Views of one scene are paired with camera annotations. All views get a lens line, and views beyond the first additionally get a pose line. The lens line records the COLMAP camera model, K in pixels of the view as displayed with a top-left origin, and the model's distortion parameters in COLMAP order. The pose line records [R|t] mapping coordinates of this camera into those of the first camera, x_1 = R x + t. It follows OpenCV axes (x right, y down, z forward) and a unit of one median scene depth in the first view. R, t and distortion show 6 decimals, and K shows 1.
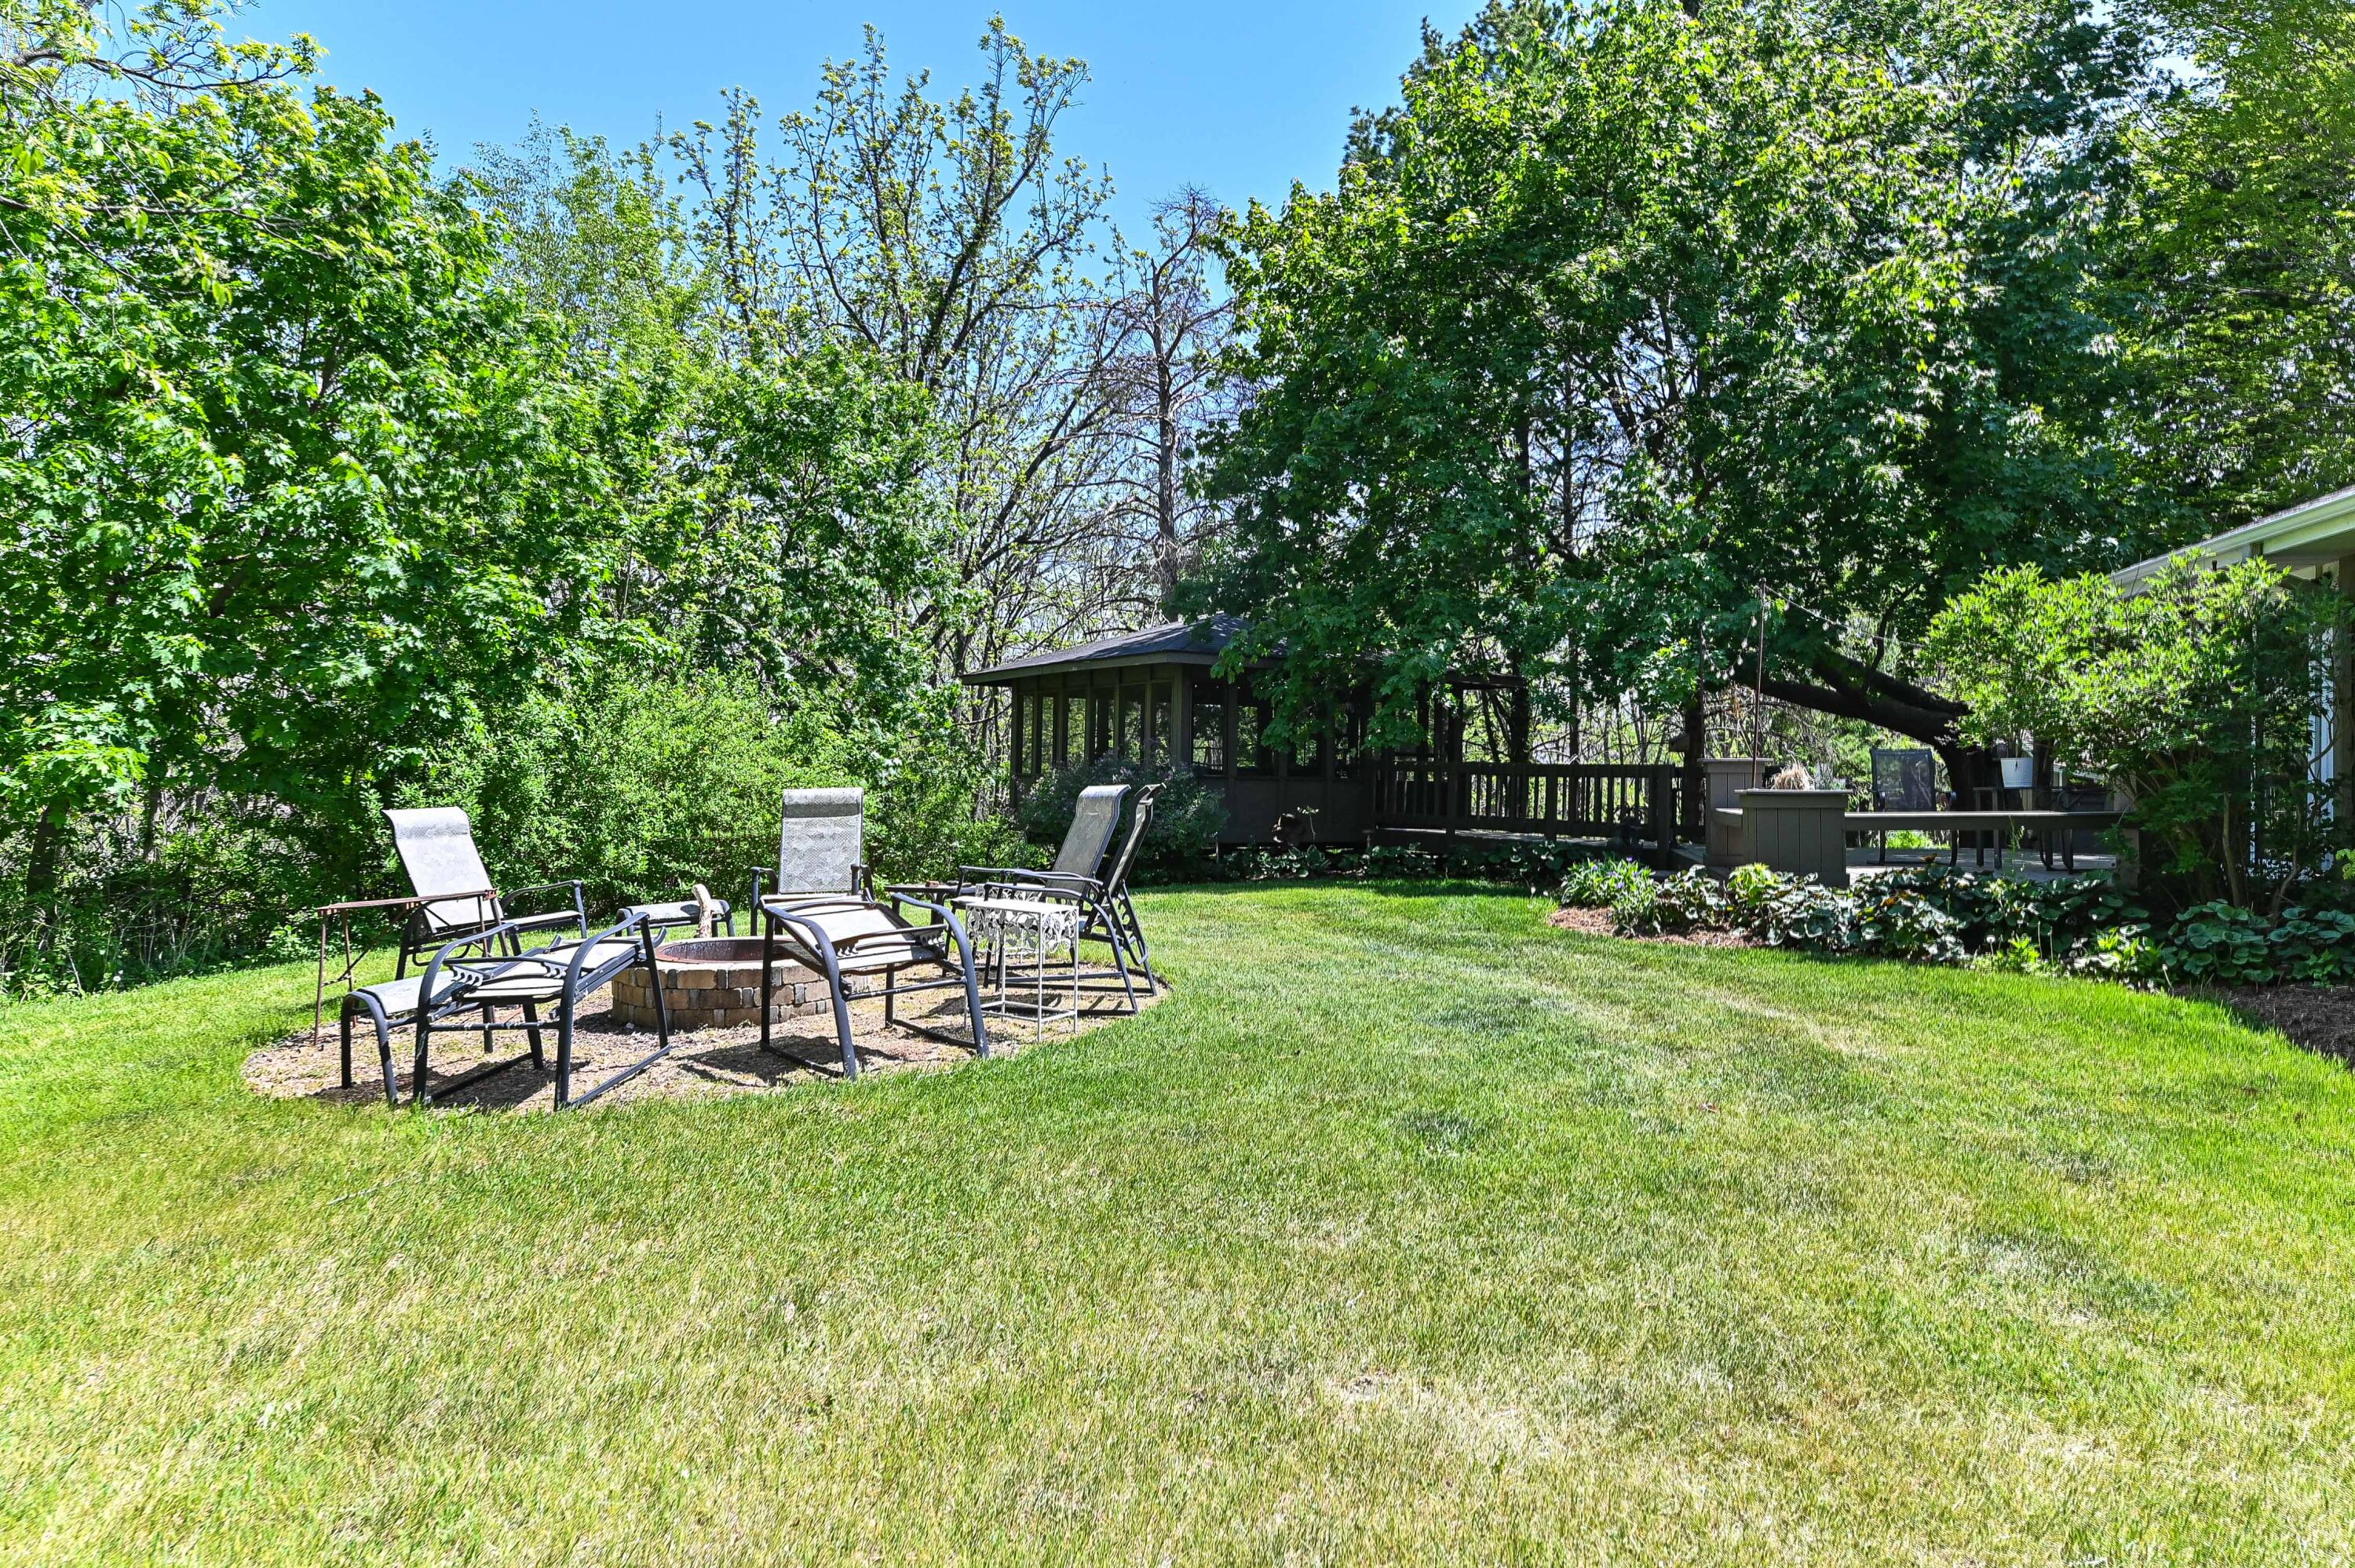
lens RADIAL K [[1599.6, 0, 1177.5], [0, 1599.6, 784.0], [0, 0, 1]] dist [0.005788, 0.000383]
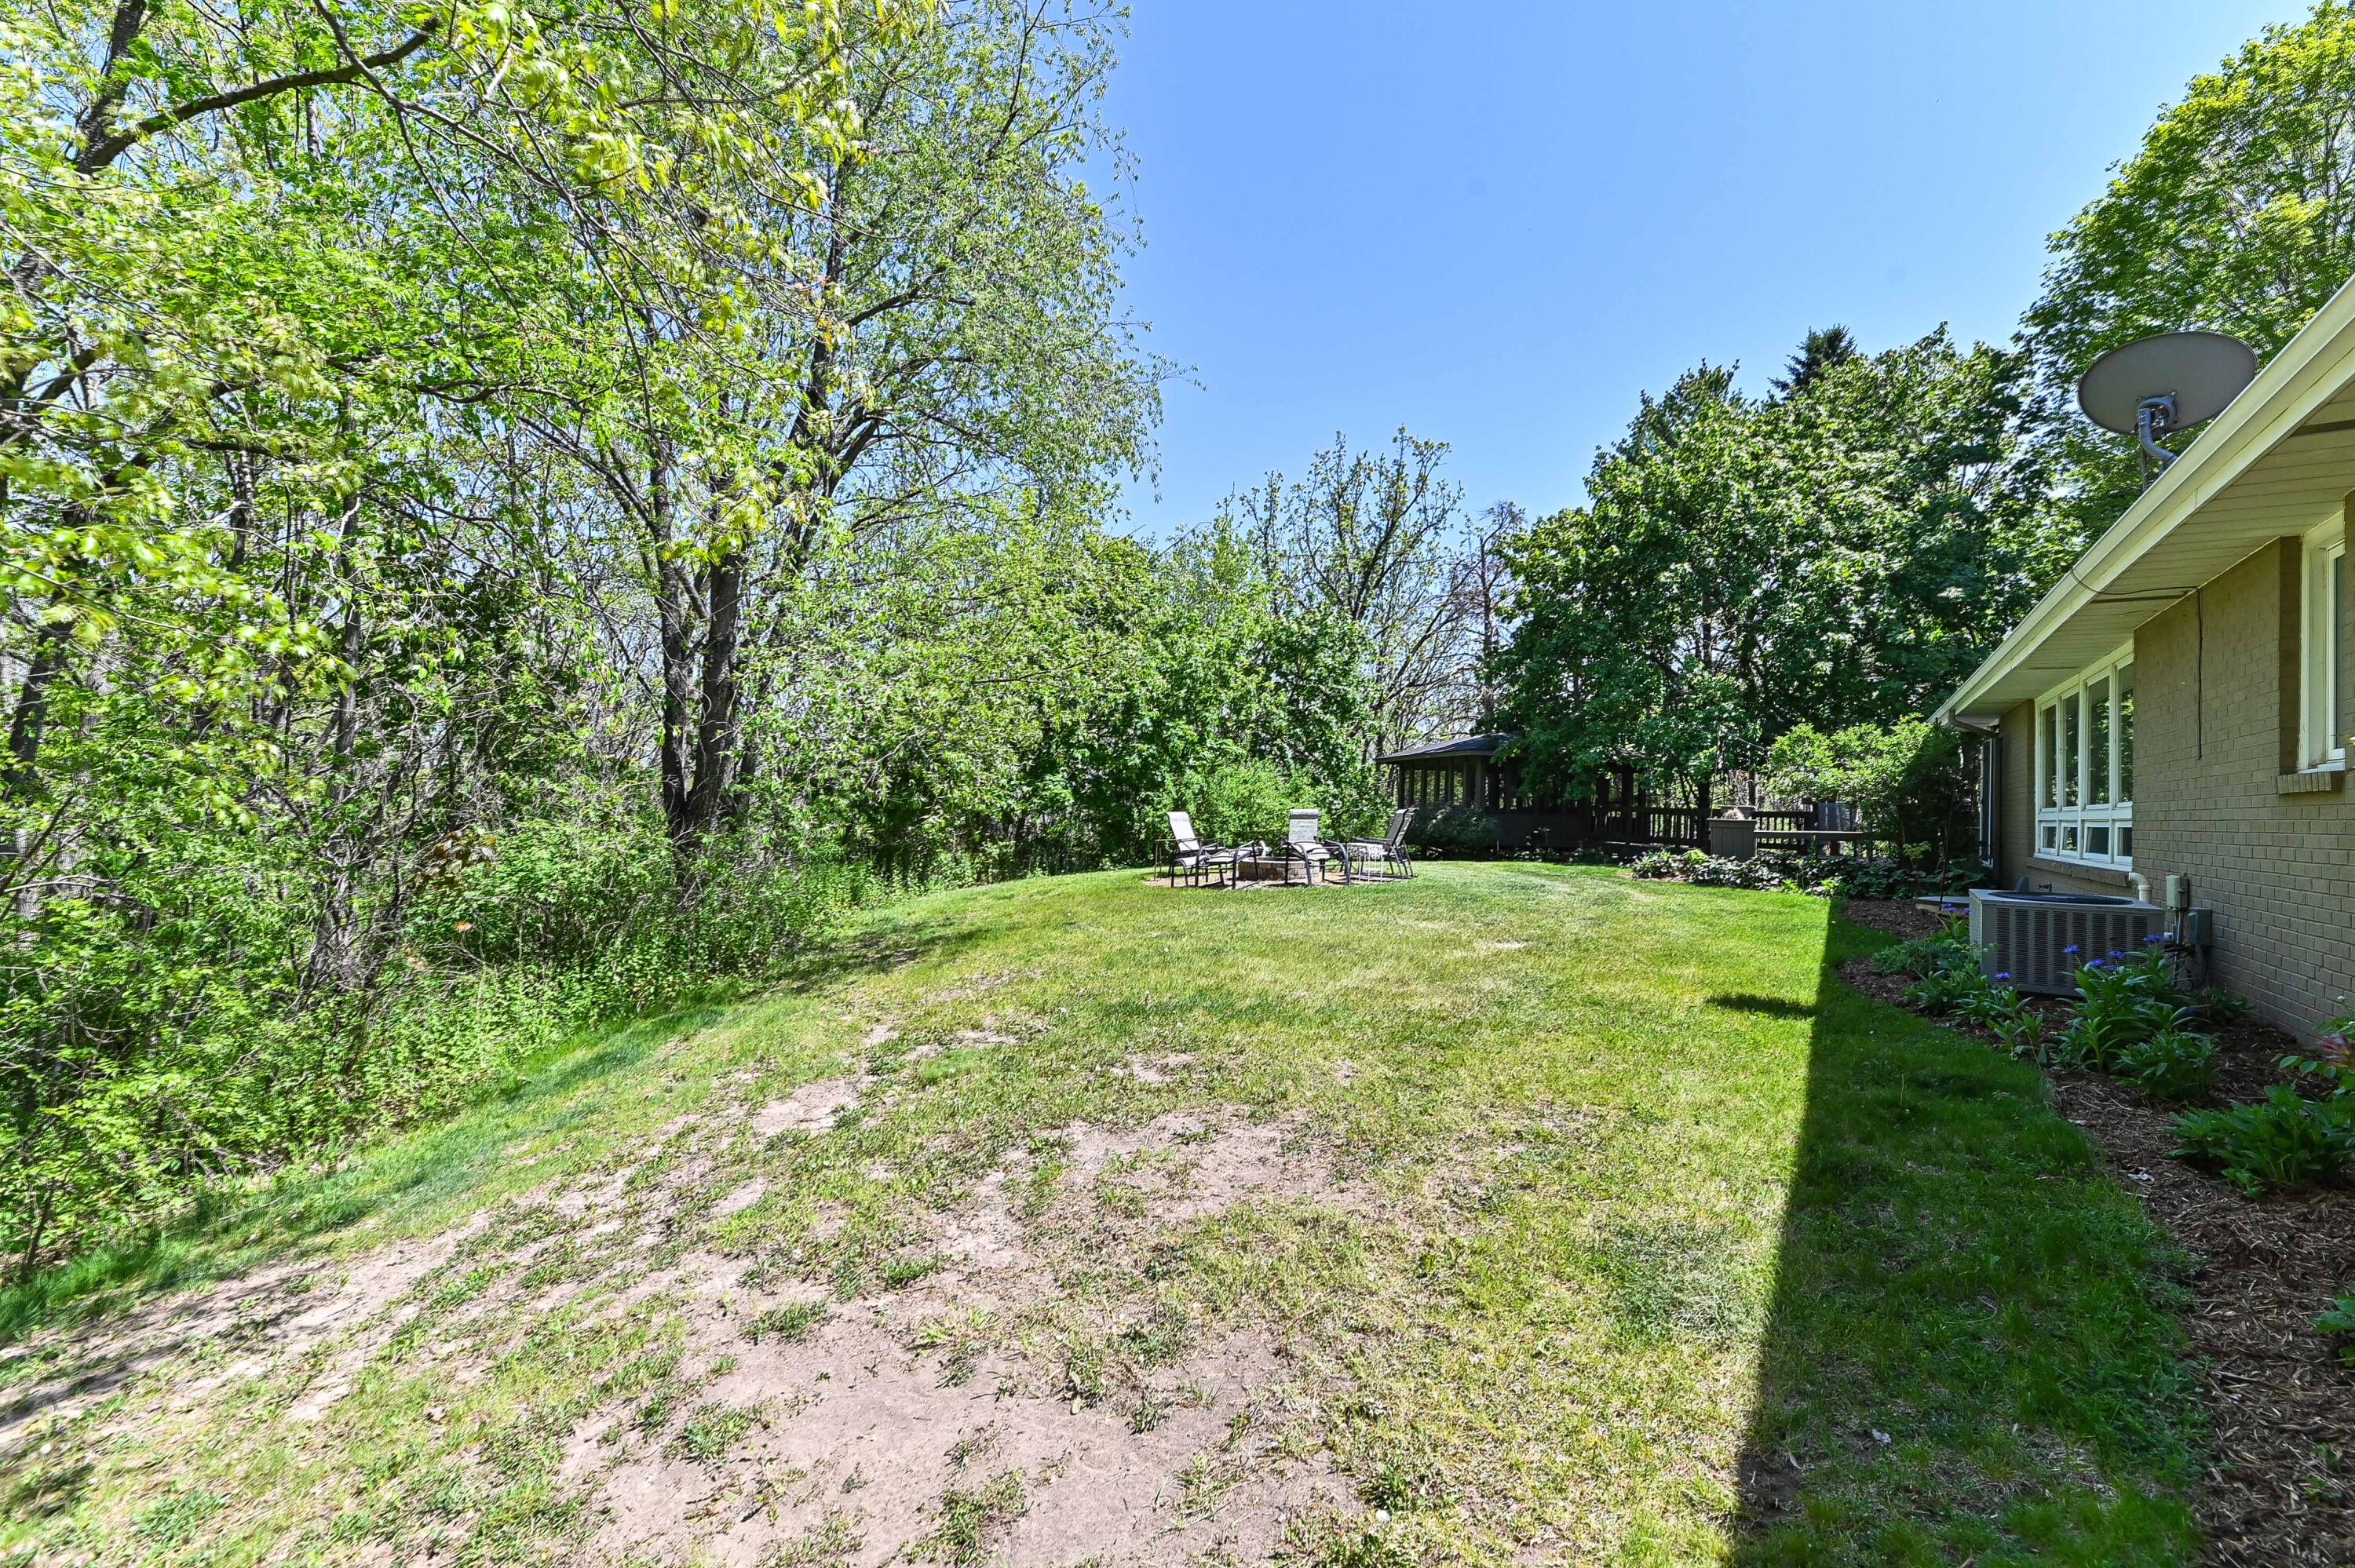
lens RADIAL K [[969.4, 0, 1177.5], [0, 969.4, 784.0], [0, 0, 1]] dist [0.000515, 0.000051]
pose [[0.939508, 0.009576, -0.342392, 0.067535], [-0.020999, 0.999339, -0.029672, 0.006502], [0.341882, 0.035067, 0.939088, -0.301590]]
